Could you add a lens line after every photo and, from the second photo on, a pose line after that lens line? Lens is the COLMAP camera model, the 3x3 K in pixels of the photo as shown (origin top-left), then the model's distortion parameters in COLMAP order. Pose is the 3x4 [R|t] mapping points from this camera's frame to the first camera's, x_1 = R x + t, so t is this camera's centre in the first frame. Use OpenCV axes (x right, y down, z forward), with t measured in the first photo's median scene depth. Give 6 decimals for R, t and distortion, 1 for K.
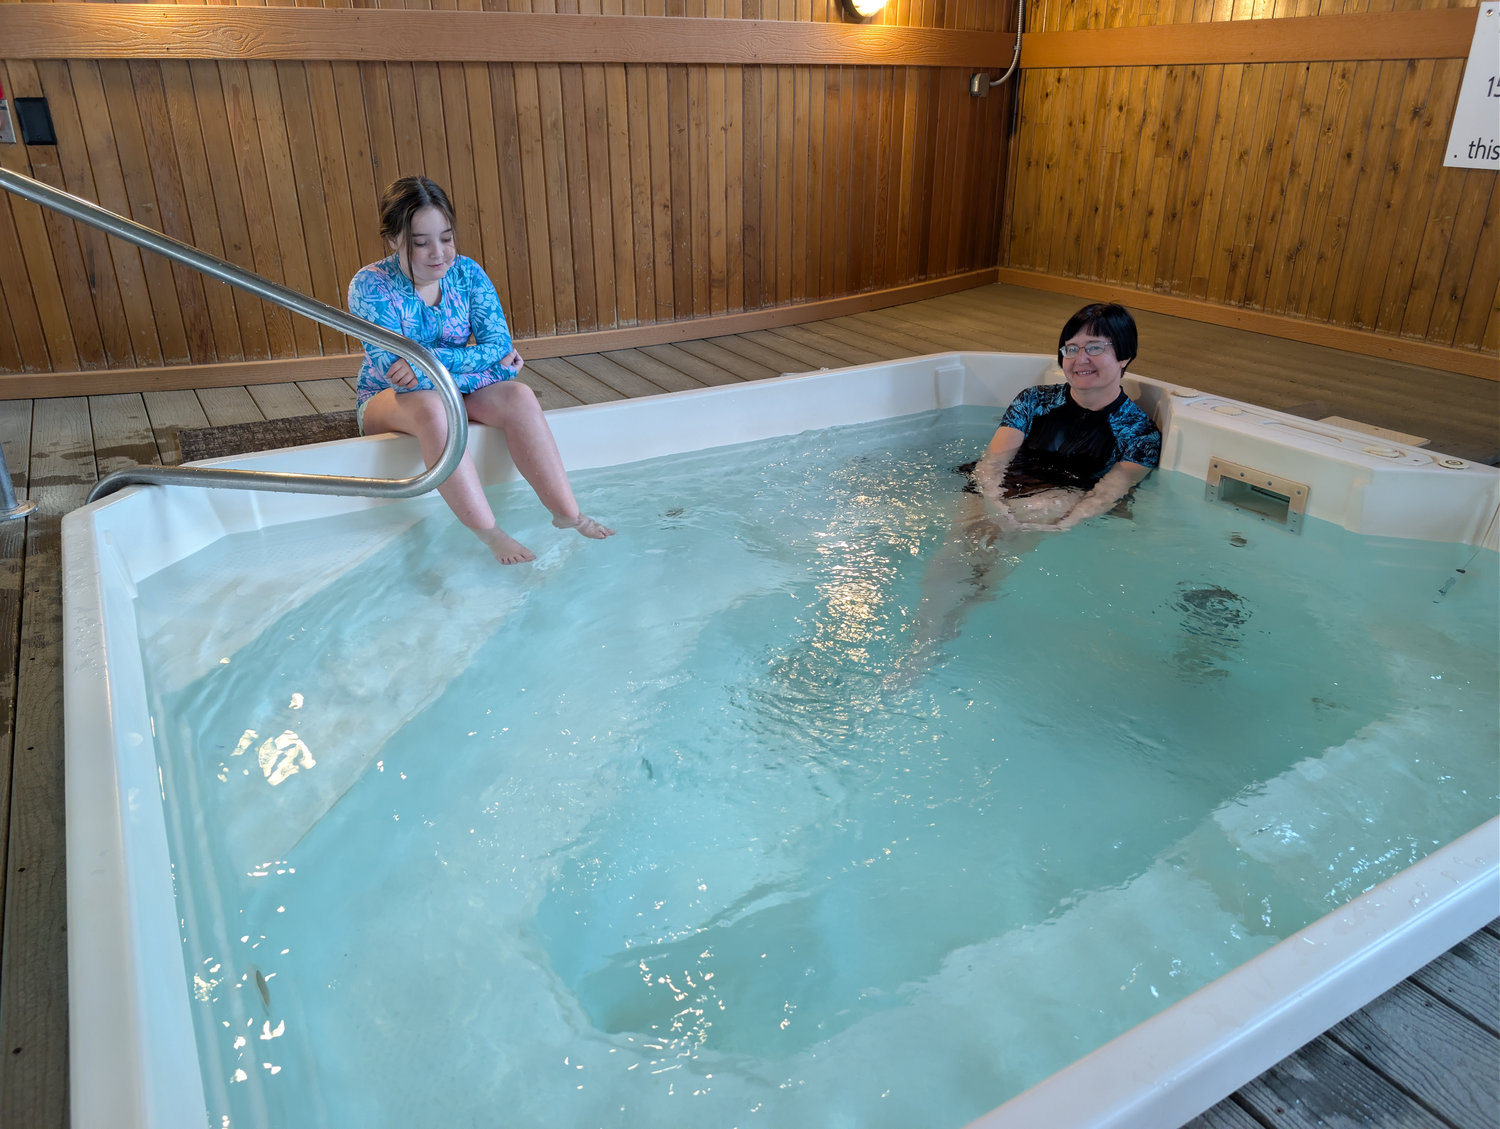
lens RADIAL K [[1090.7, 0, 756.4], [0, 1090.7, 560.4], [0, 0, 1]] dist [0.032605, -0.019391]
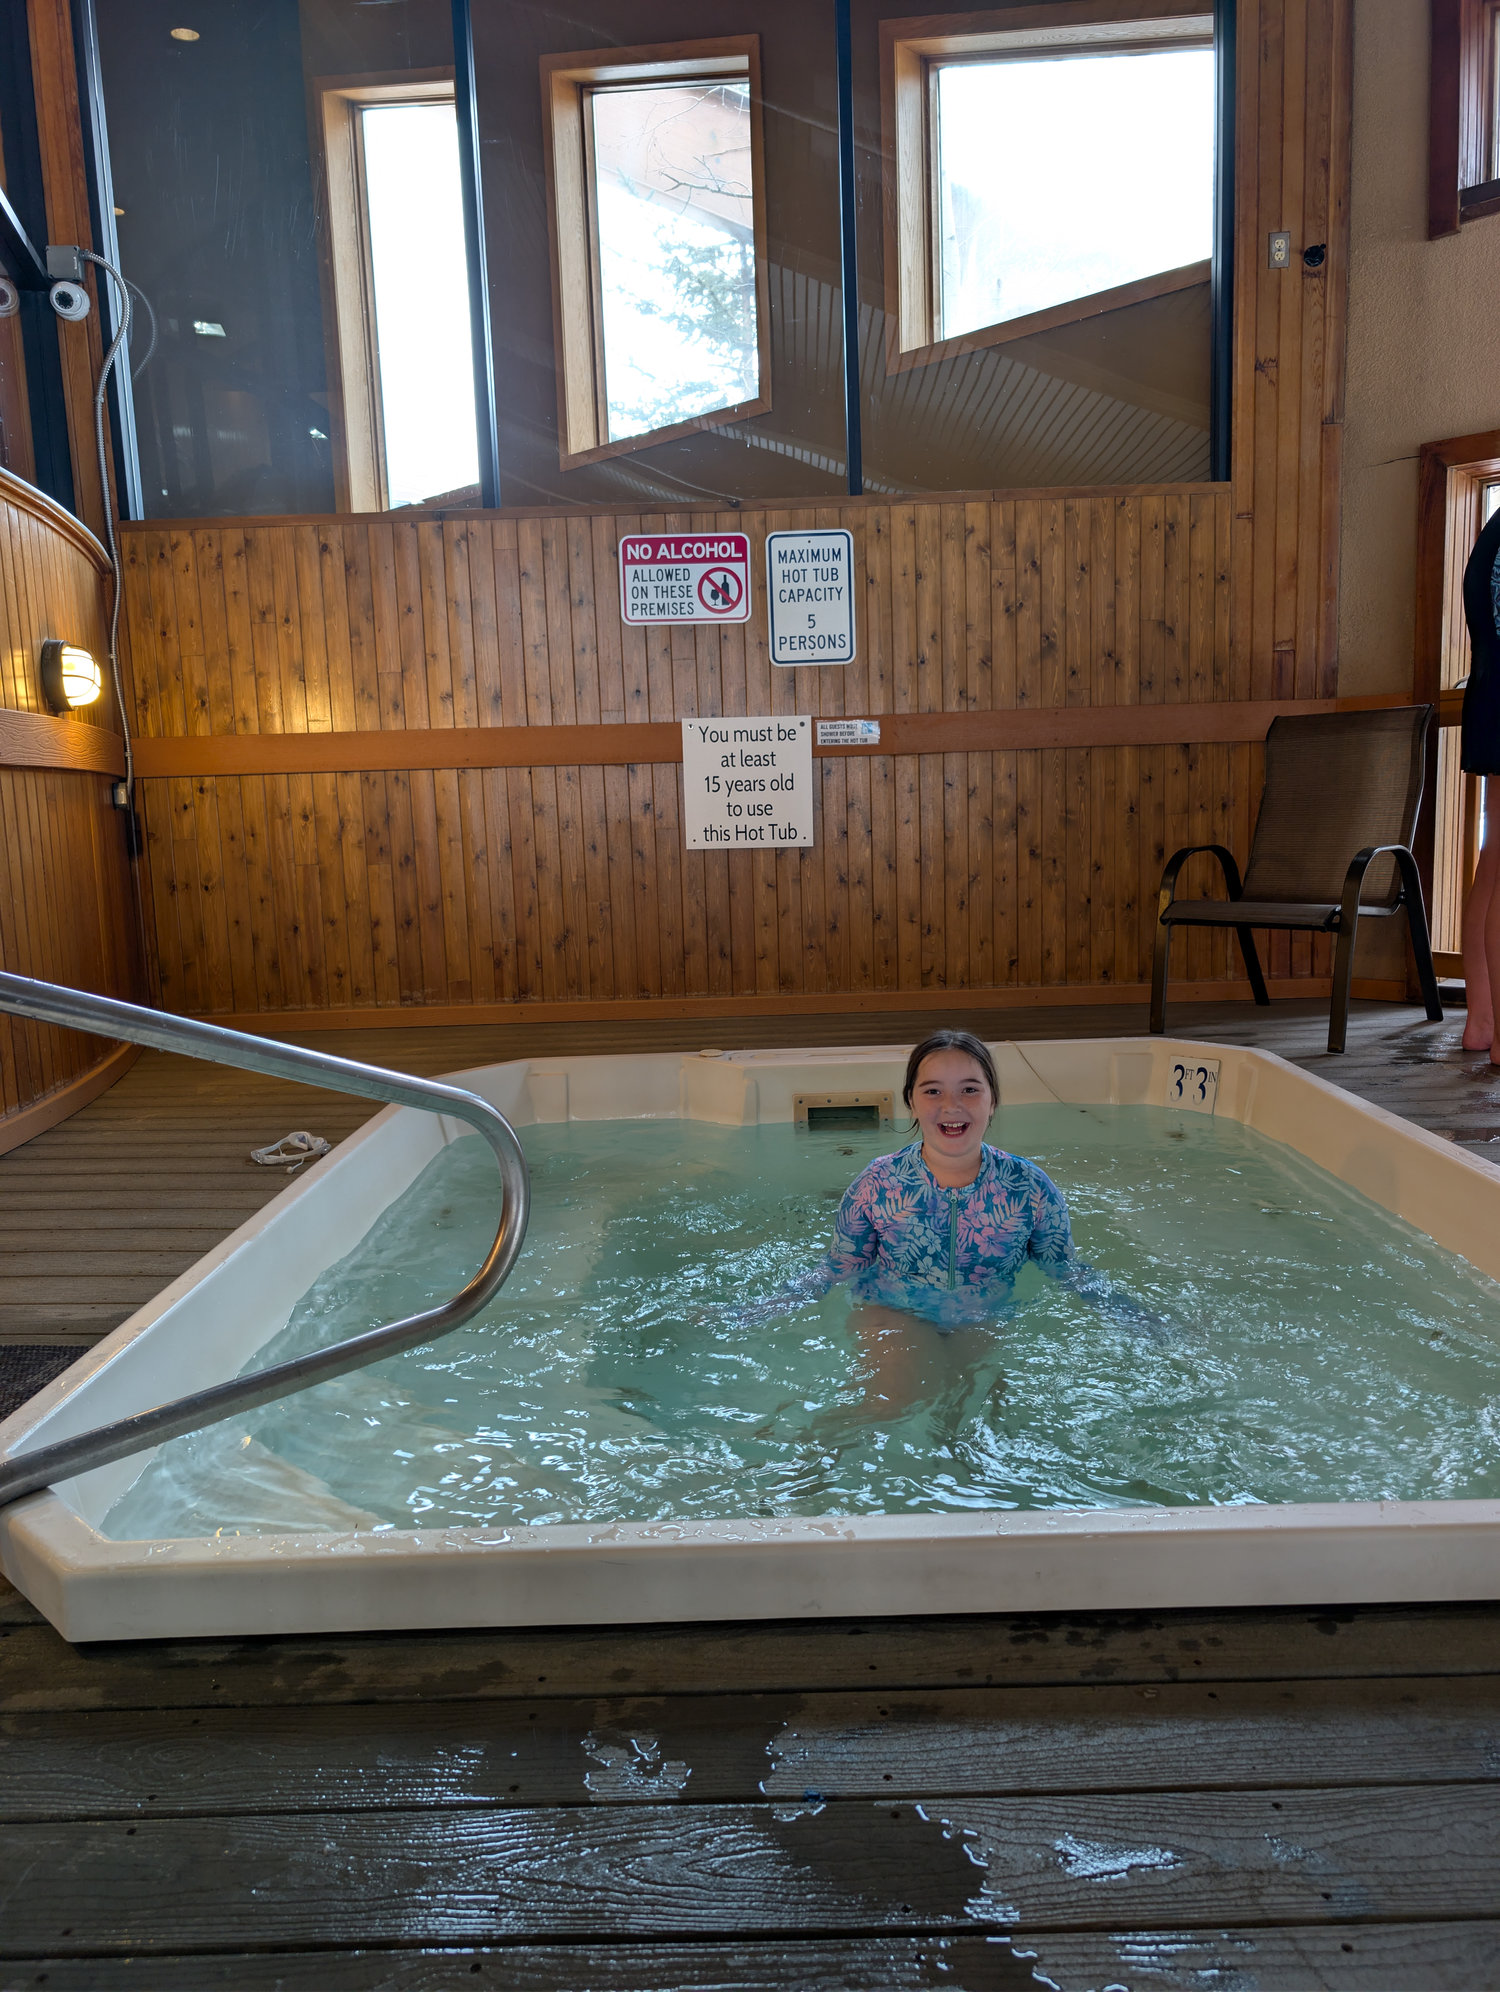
lens RADIAL K [[1448.5, 0, 758.9], [0, 1448.5, 997.1], [0, 0, 1]] dist [0.032605, -0.019391]
pose [[0.508862, -0.131364, 0.850766, -0.512418], [0.370697, 0.925402, -0.078834, -0.055766], [-0.776945, 0.355492, 0.519598, 0.175674]]
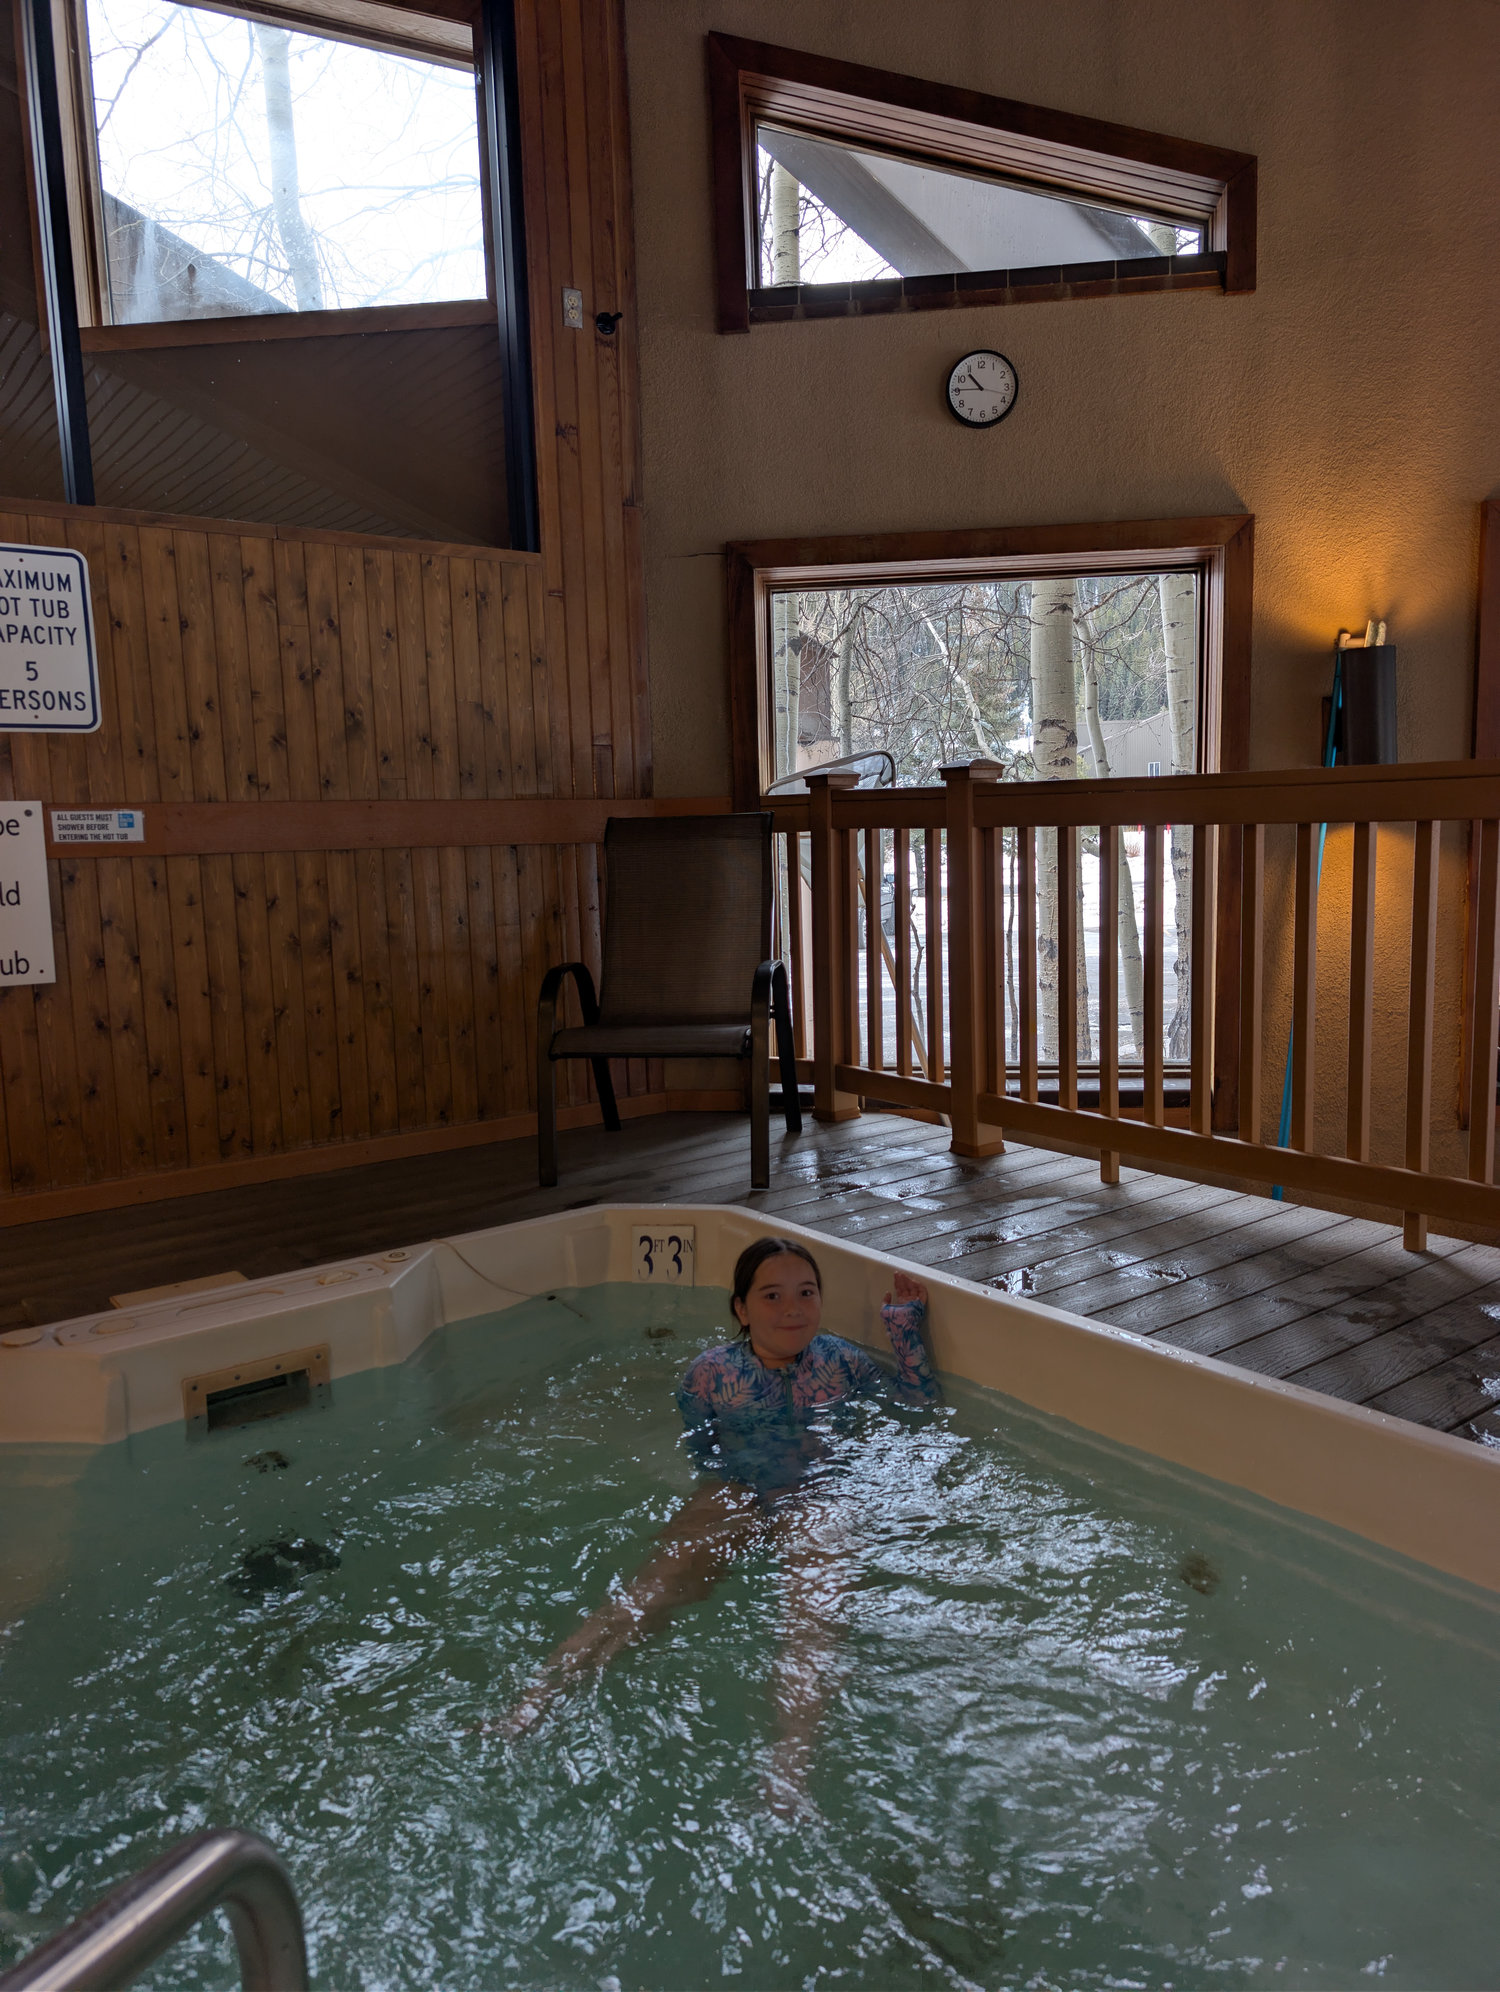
lens RADIAL K [[1448.5, 0, 762.0], [0, 1448.5, 1009.3], [0, 0, 1]] dist [0.032605, -0.019391]
pose [[-0.117019, -0.117629, 0.986139, -0.351943], [0.421038, 0.893434, 0.156533, -0.197360], [-0.899463, 0.433519, -0.055022, 0.401845]]
